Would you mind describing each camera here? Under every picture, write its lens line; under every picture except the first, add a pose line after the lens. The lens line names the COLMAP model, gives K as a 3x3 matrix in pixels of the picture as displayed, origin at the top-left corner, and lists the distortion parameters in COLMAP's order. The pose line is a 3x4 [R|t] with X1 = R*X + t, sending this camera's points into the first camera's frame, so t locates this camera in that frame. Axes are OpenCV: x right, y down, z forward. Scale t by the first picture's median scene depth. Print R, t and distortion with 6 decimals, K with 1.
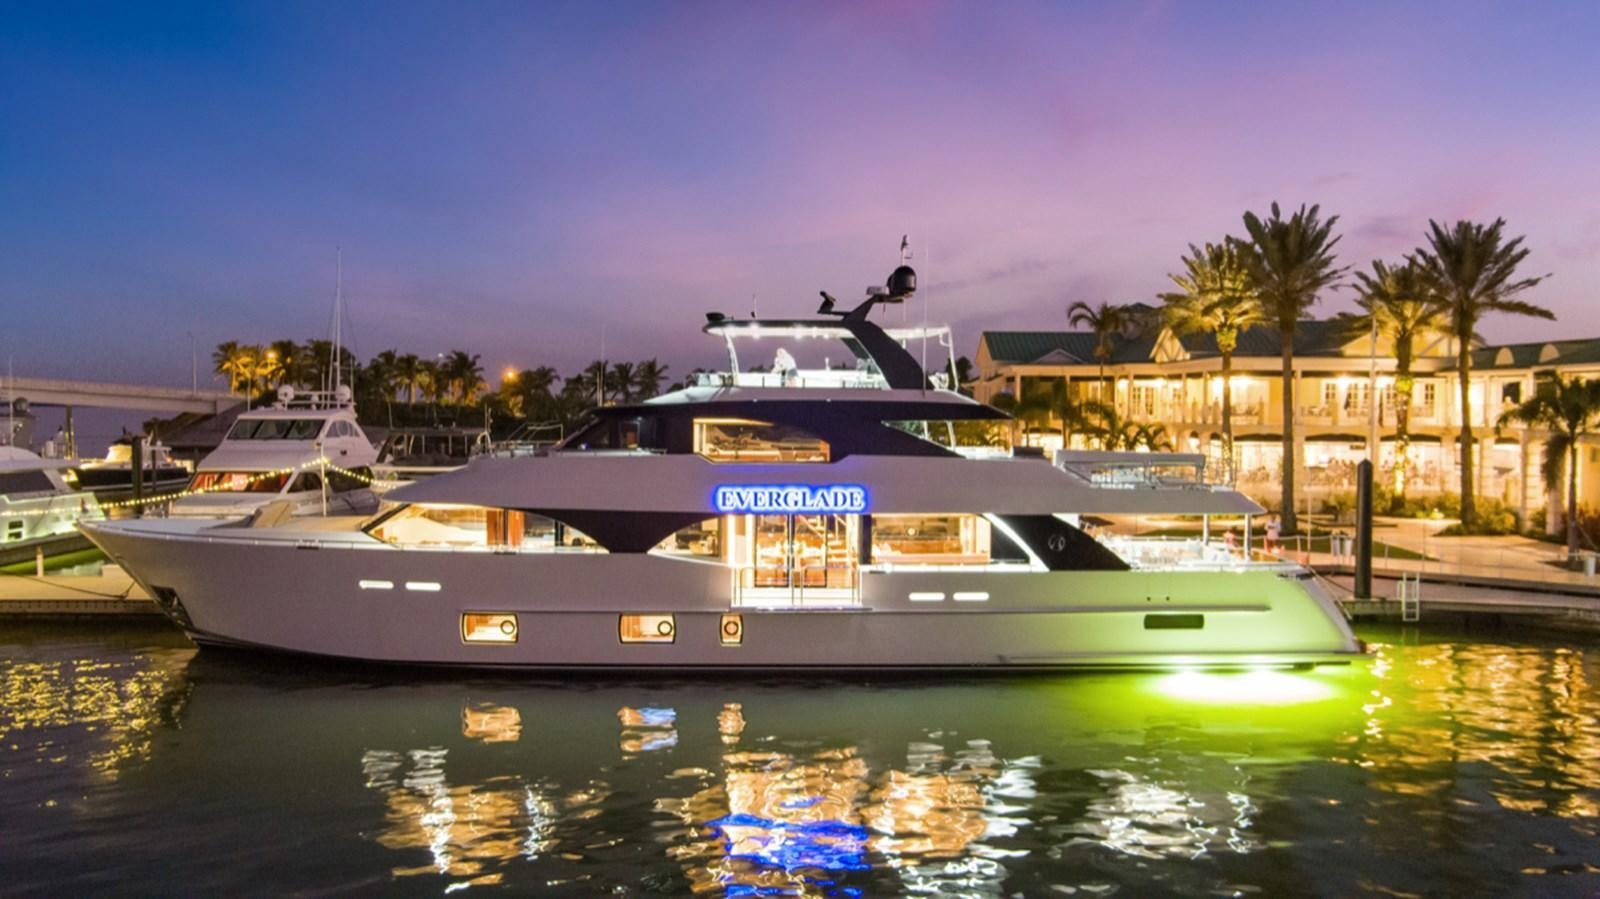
lens RADIAL K [[1212.8, 0, 800.0], [0, 1212.8, 449.5], [0, 0, 1]] dist [-0.092294, 0.001210]
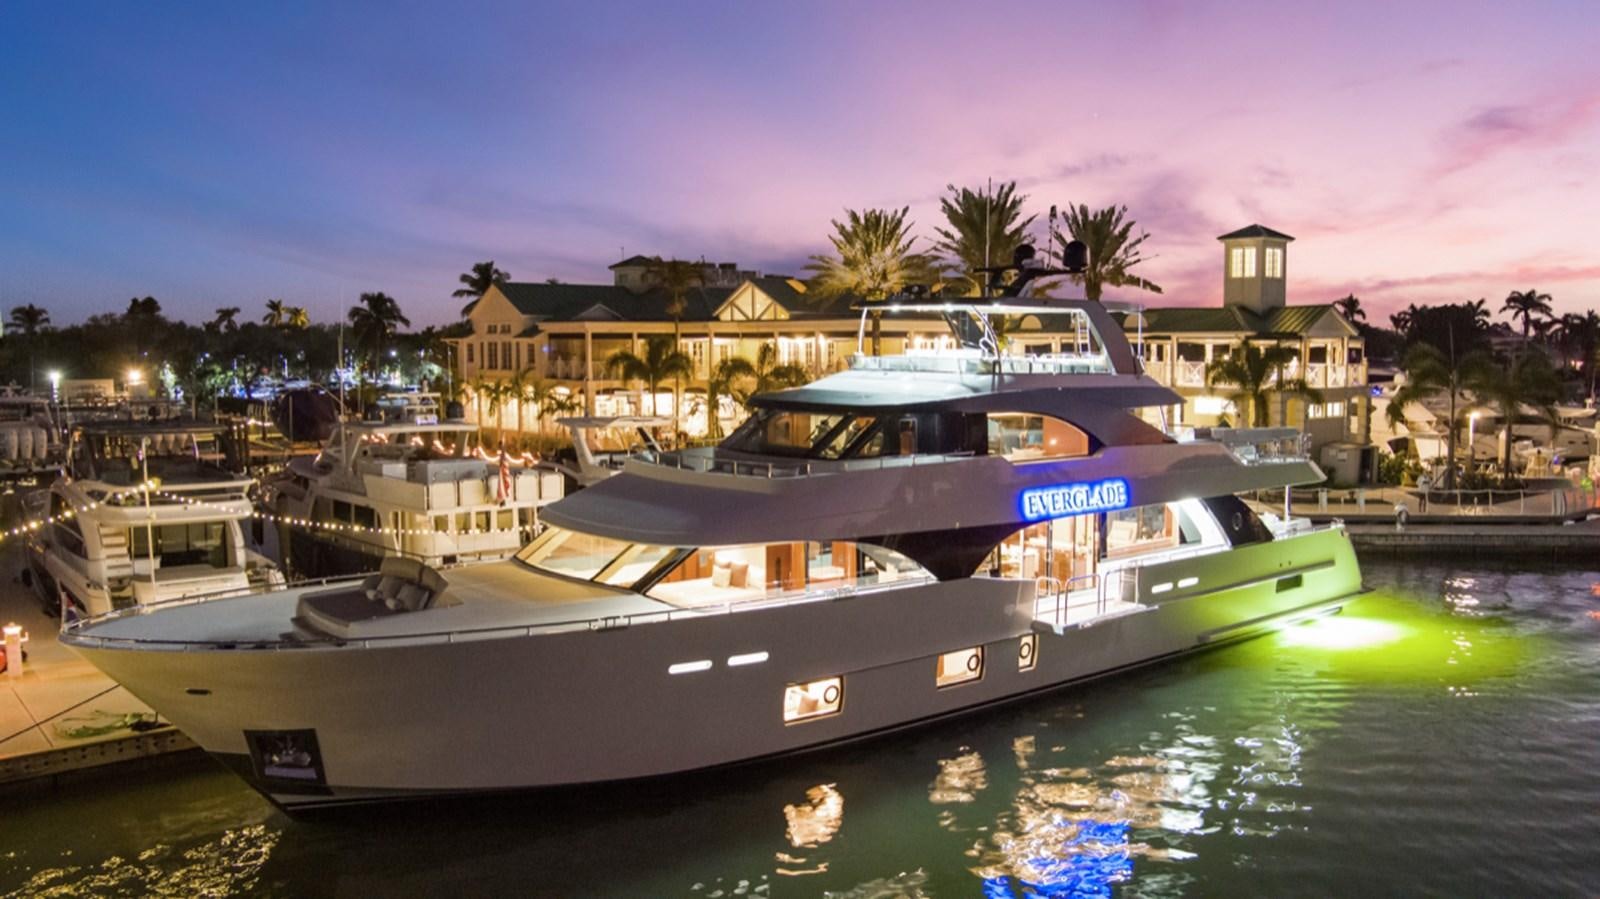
lens RADIAL K [[1212.8, 0, 800.0], [0, 1212.8, 449.5], [0, 0, 1]] dist [-0.092294, 0.001210]
pose [[0.808341, -0.049646, 0.586617, -0.693053], [0.022061, 0.998292, 0.054087, -0.048670], [-0.588301, -0.030780, 0.808056, 0.391282]]
